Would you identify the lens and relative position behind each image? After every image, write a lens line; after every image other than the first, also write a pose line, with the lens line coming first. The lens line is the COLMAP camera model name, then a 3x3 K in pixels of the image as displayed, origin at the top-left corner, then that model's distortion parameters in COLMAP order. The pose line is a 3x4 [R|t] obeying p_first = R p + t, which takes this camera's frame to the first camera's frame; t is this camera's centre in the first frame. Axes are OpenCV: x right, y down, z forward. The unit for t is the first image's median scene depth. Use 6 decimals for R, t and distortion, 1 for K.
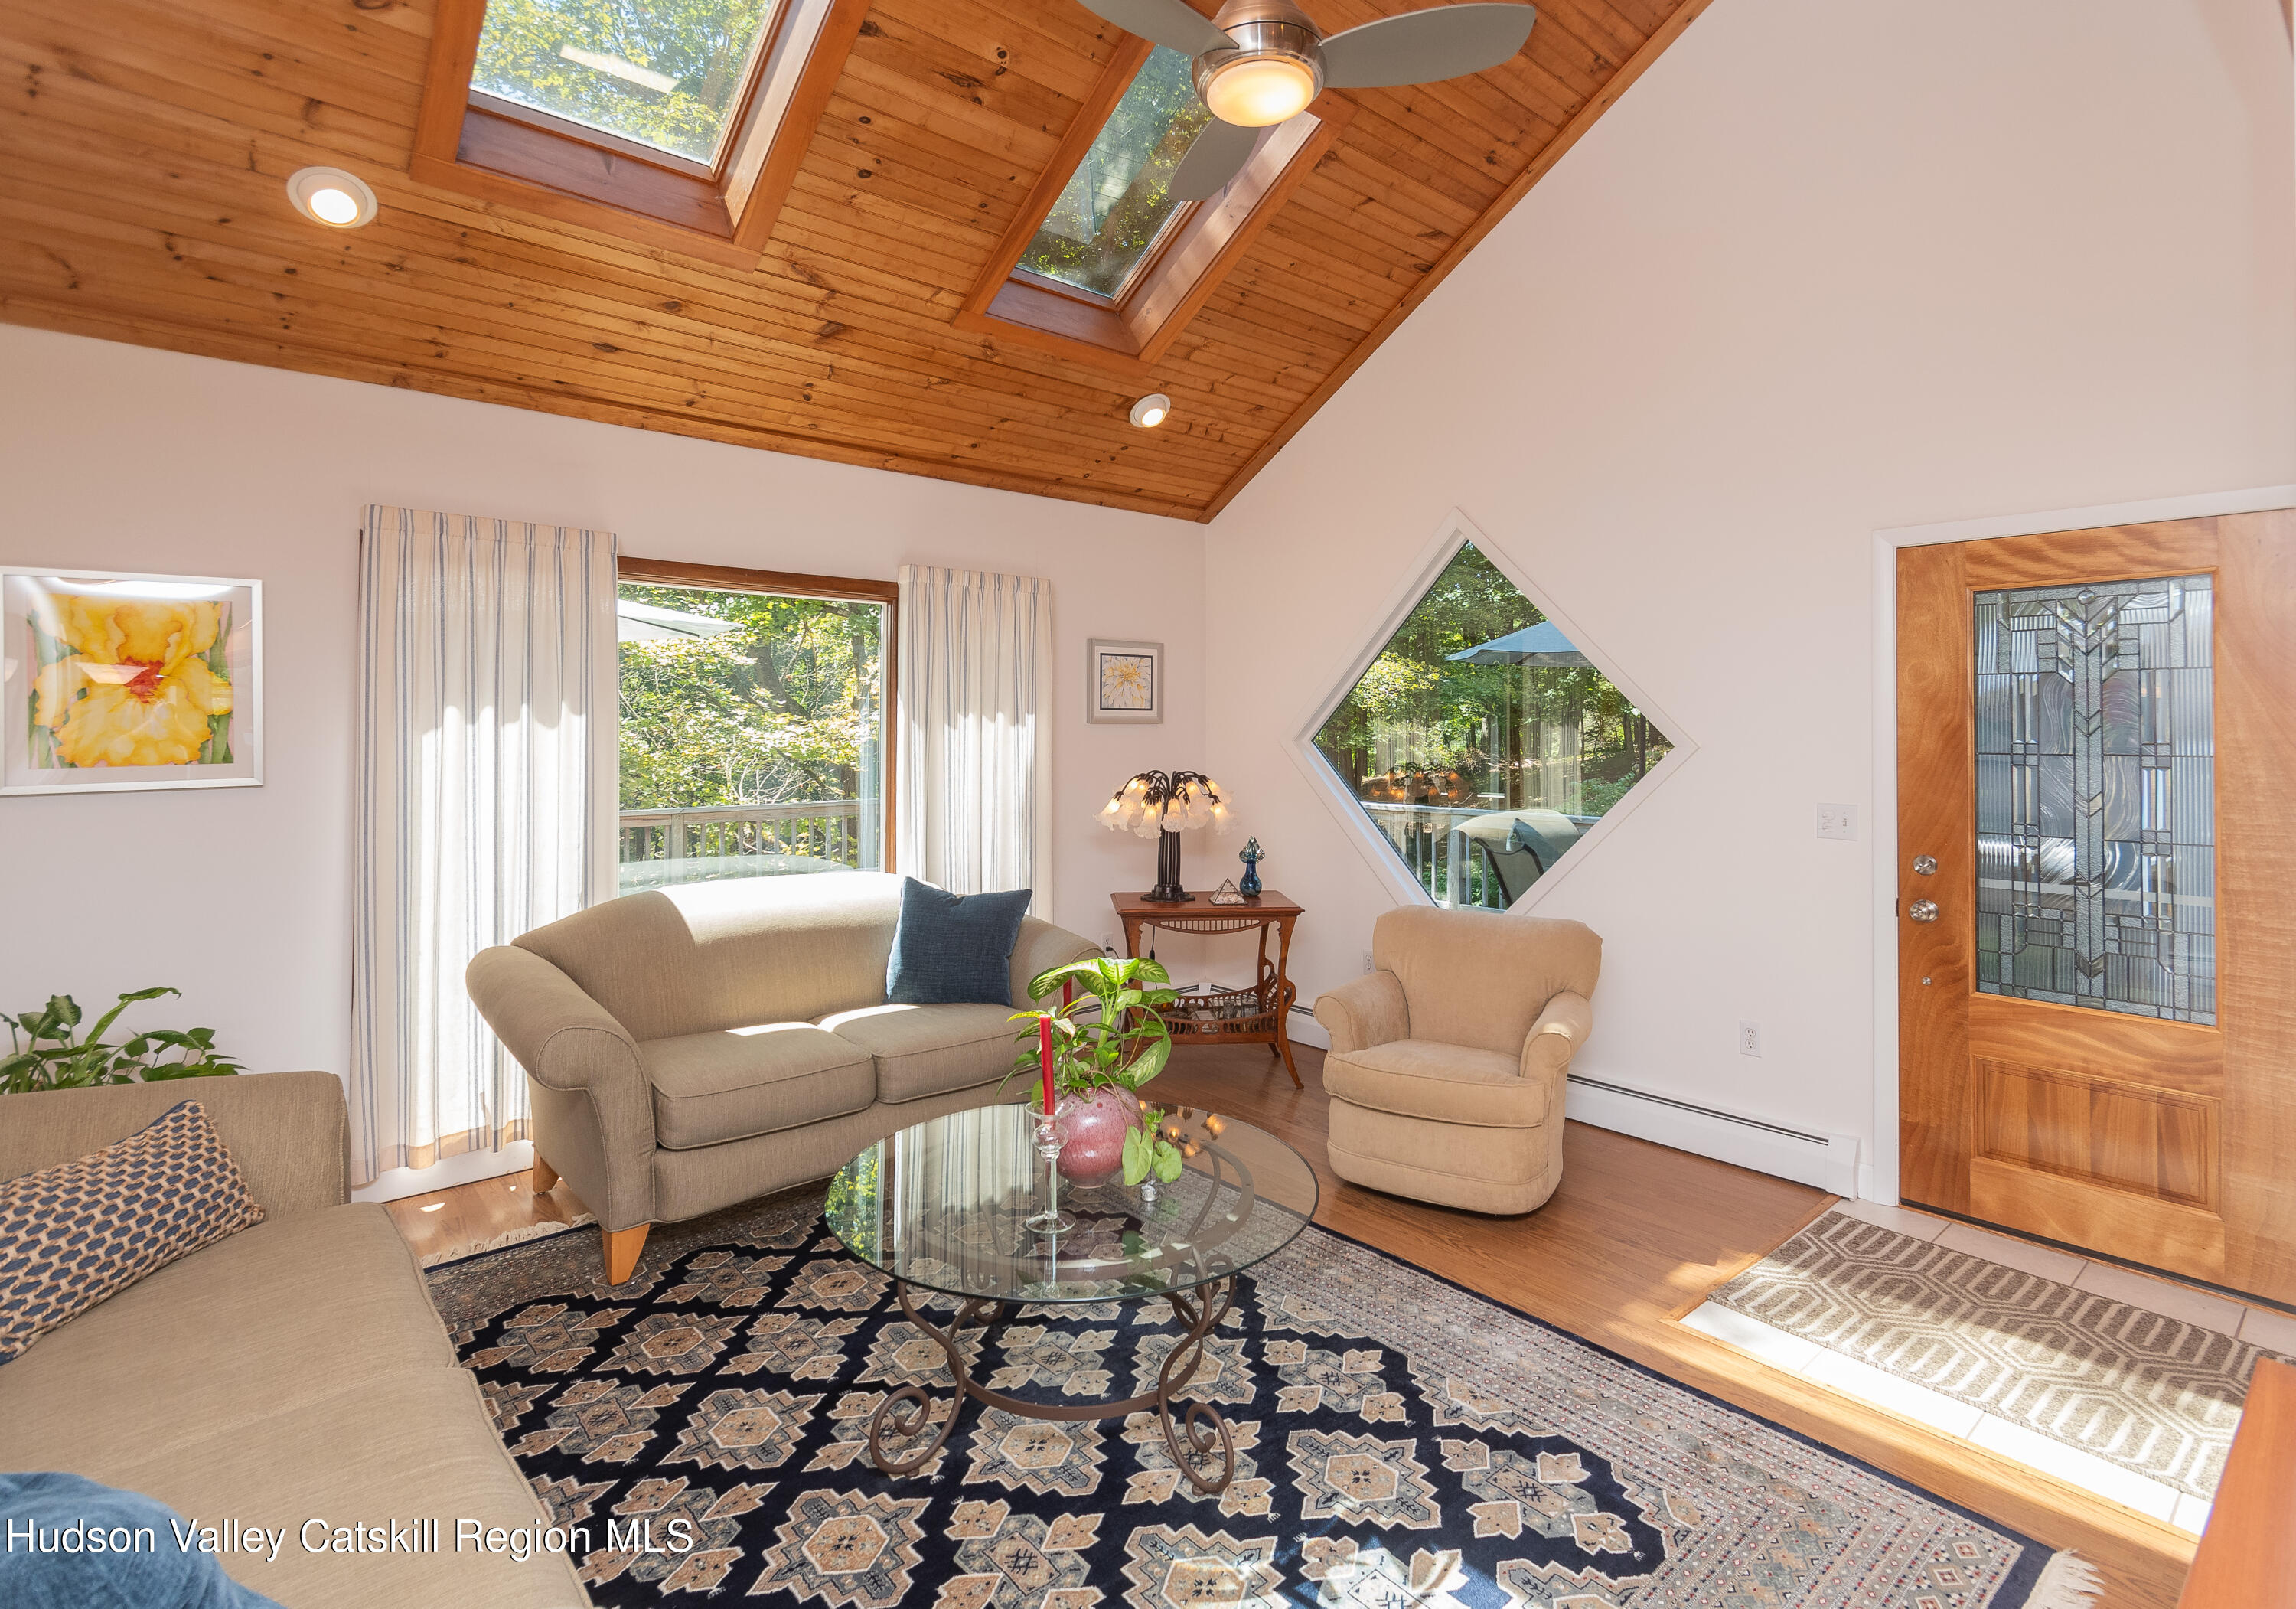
lens RADIAL K [[1114.5, 0, 1149.4], [0, 1114.5, 715.9], [0, 0, 1]] dist [0.002867, -0.001032]
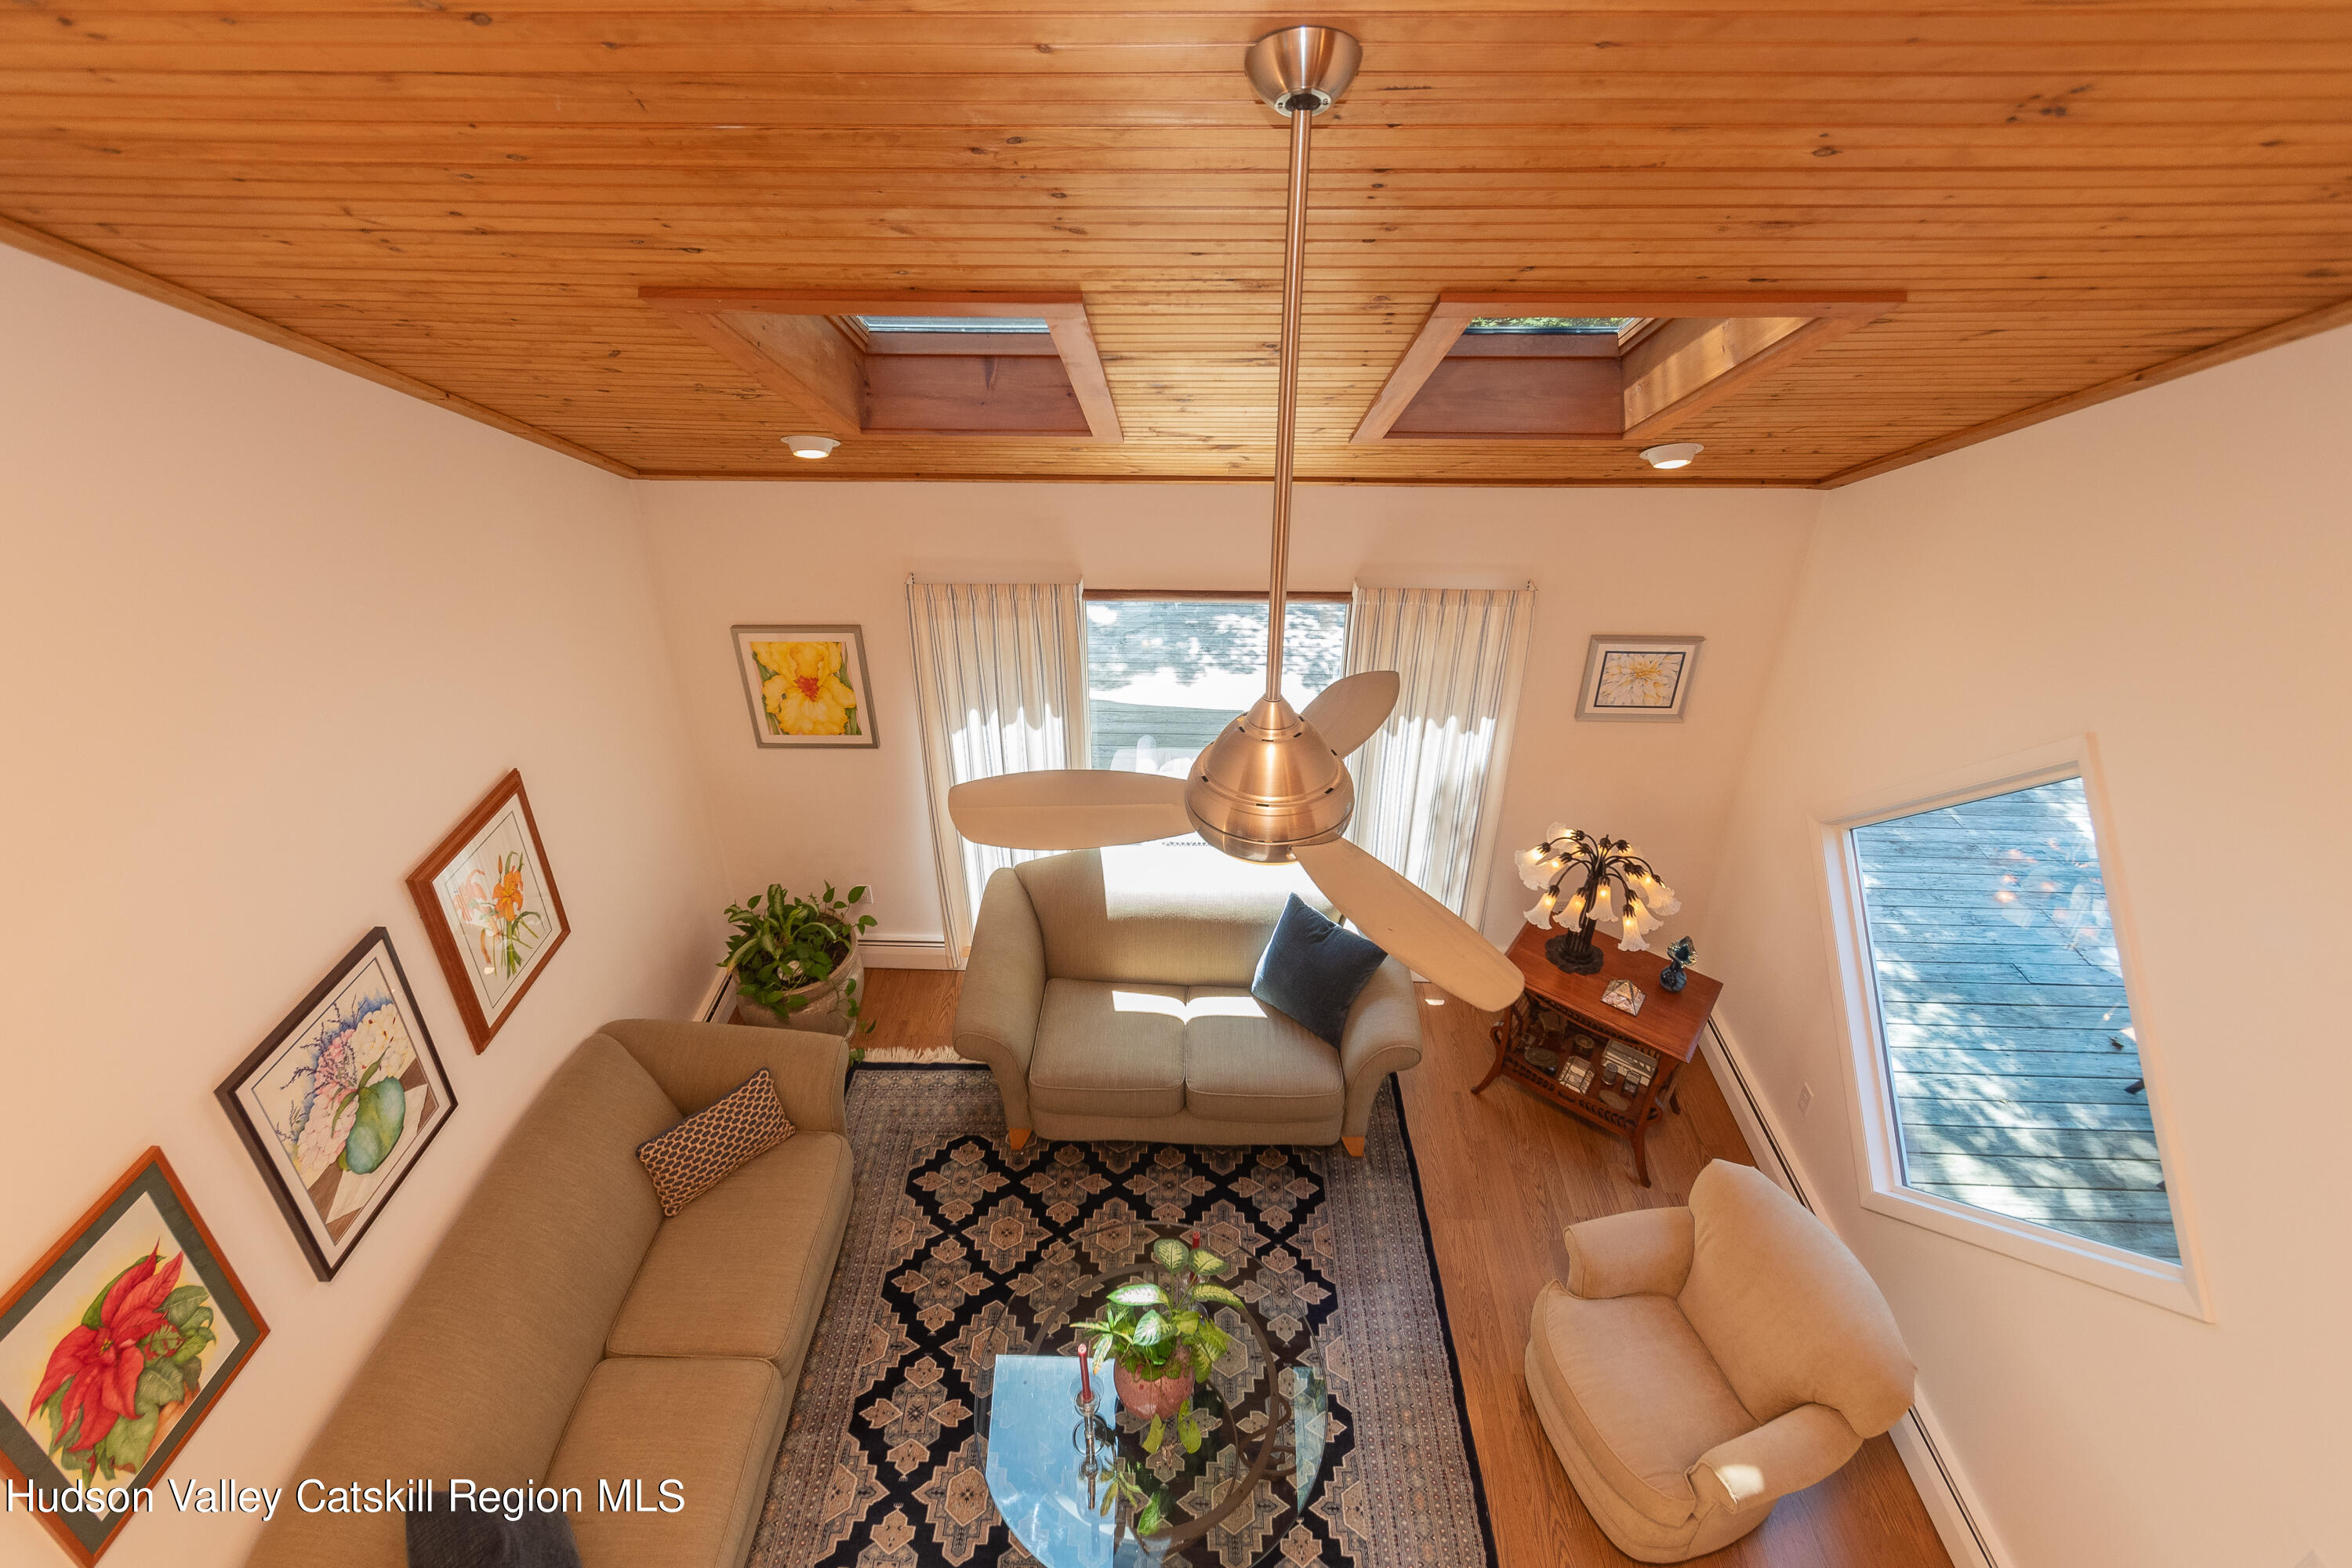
lens RADIAL K [[1095.4, 0, 1159.2], [0, 1095.4, 639.1], [0, 0, 1]] dist [-0.001341, -0.000522]
pose [[0.733175, 0.307058, -0.606770, 0.340252], [0.016422, 0.884001, 0.467196, -0.734399], [0.679841, -0.352501, 0.643085, 0.333948]]
